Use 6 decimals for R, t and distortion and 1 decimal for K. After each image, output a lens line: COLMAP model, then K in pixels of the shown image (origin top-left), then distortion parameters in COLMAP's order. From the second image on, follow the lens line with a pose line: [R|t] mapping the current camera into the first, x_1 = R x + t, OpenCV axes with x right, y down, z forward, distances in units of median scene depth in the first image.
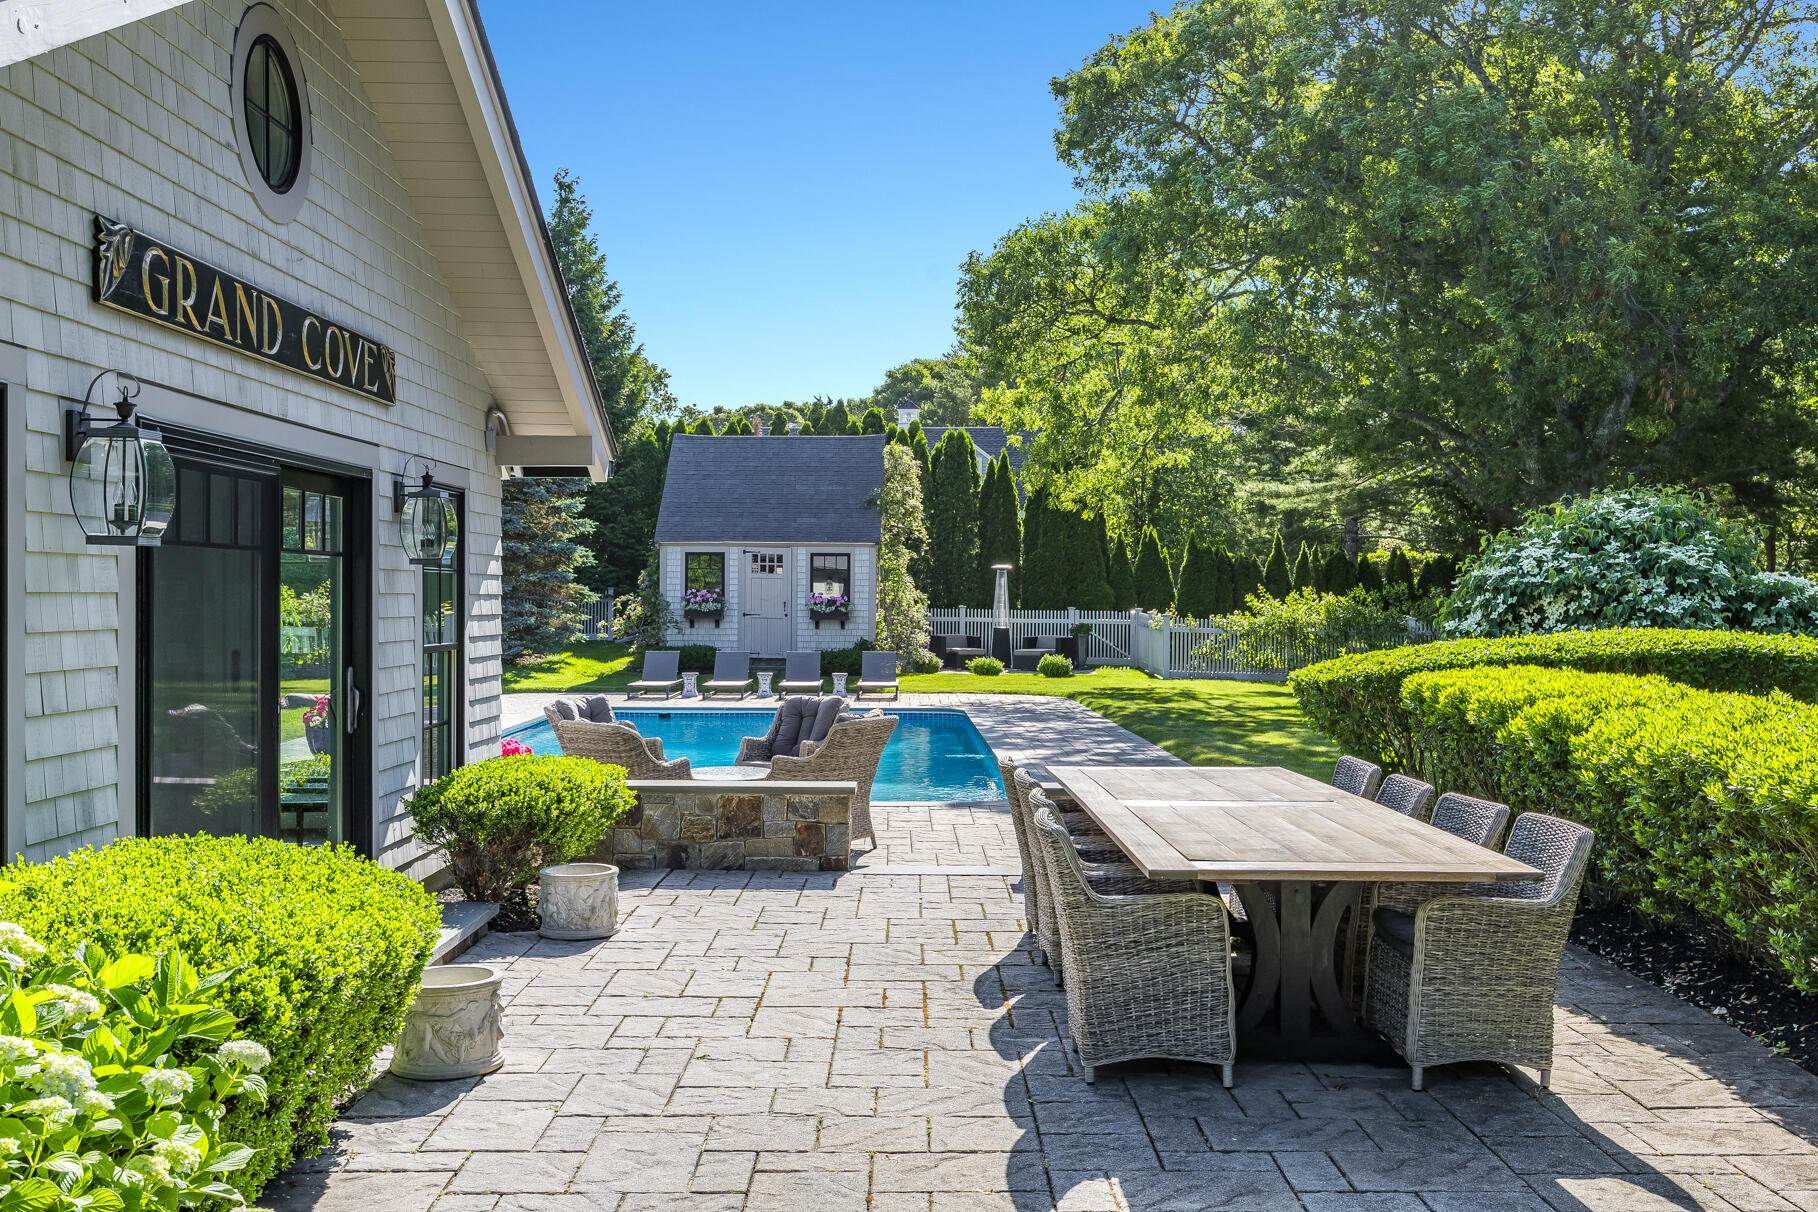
lens RADIAL K [[1829.1, 0, 902.8], [0, 1829.1, 597.1], [0, 0, 1]] dist [0.019396, 0.000000]
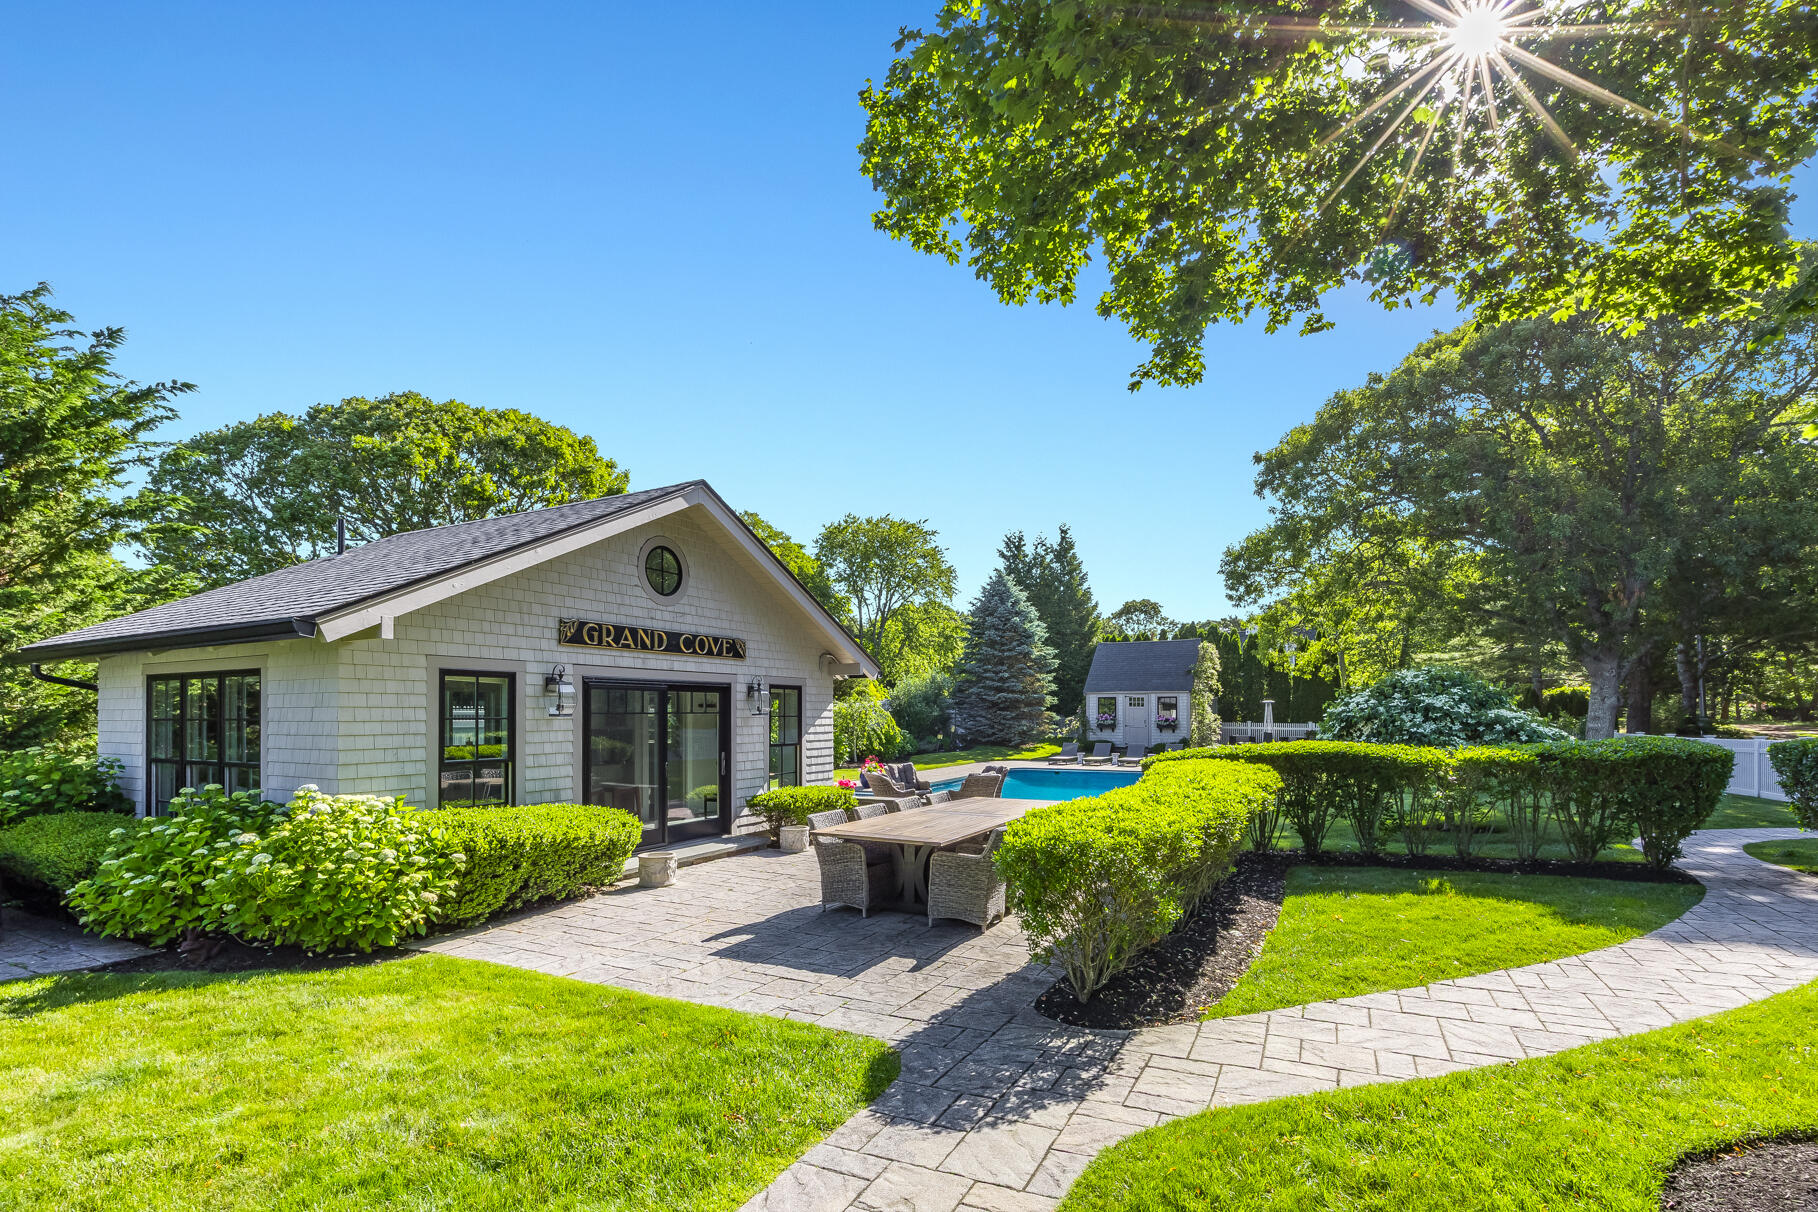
lens RADIAL K [[855.0, 0, 868.9], [0, 855.0, 694.6], [0, 0, 1]] dist [0.002991, 0.000109]
pose [[0.870005, -0.016631, -0.492762, 0.145147], [0.005514, 0.999697, -0.024006, -0.004752], [0.493012, 0.018168, 0.869833, -0.014735]]
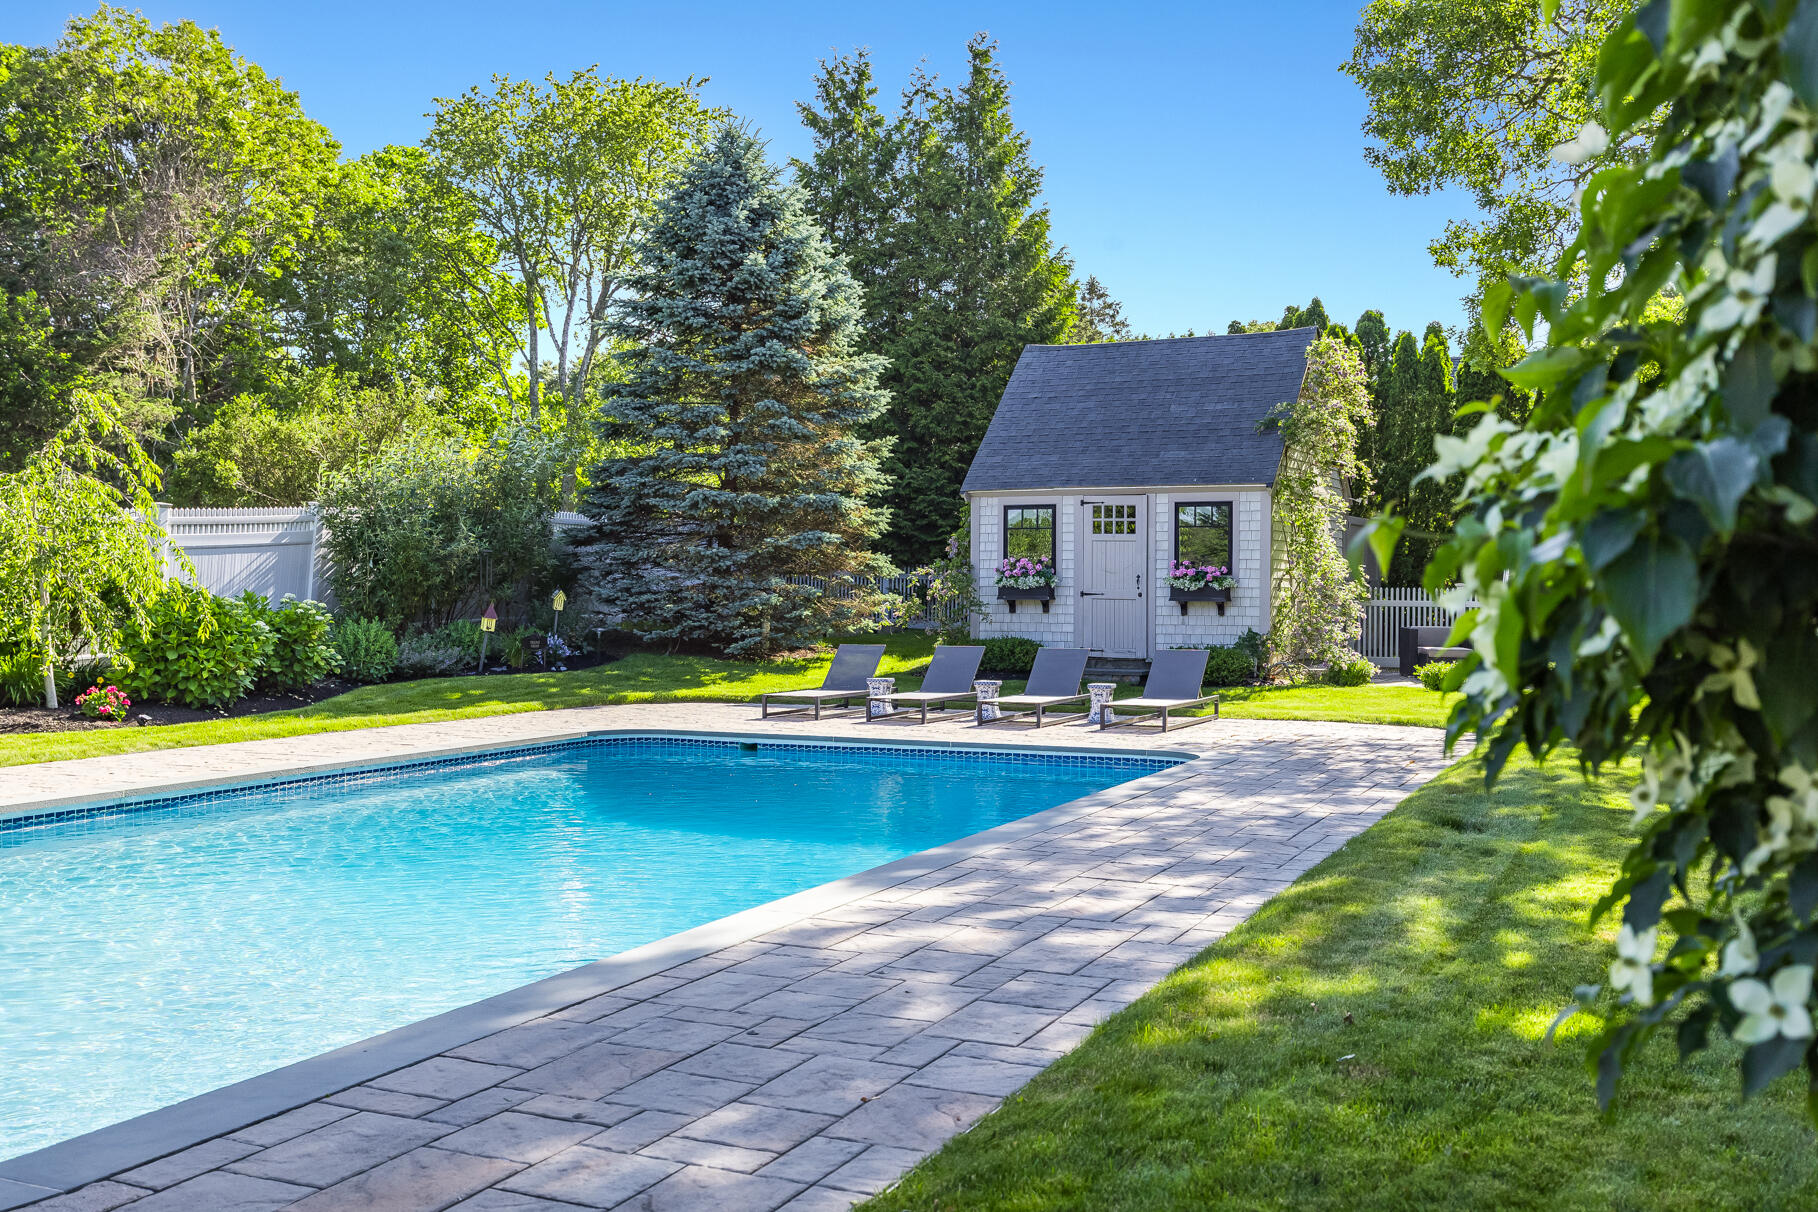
lens RADIAL K [[1829.1, 0, 921.2], [0, 1829.1, 611.9], [0, 0, 1]] dist [0.019396, 0.000000]
pose [[0.910378, 0.001186, -0.413775, 0.141965], [-0.004286, 0.999969, -0.006565, 0.020934], [0.413755, 0.007750, 0.910355, 0.354182]]
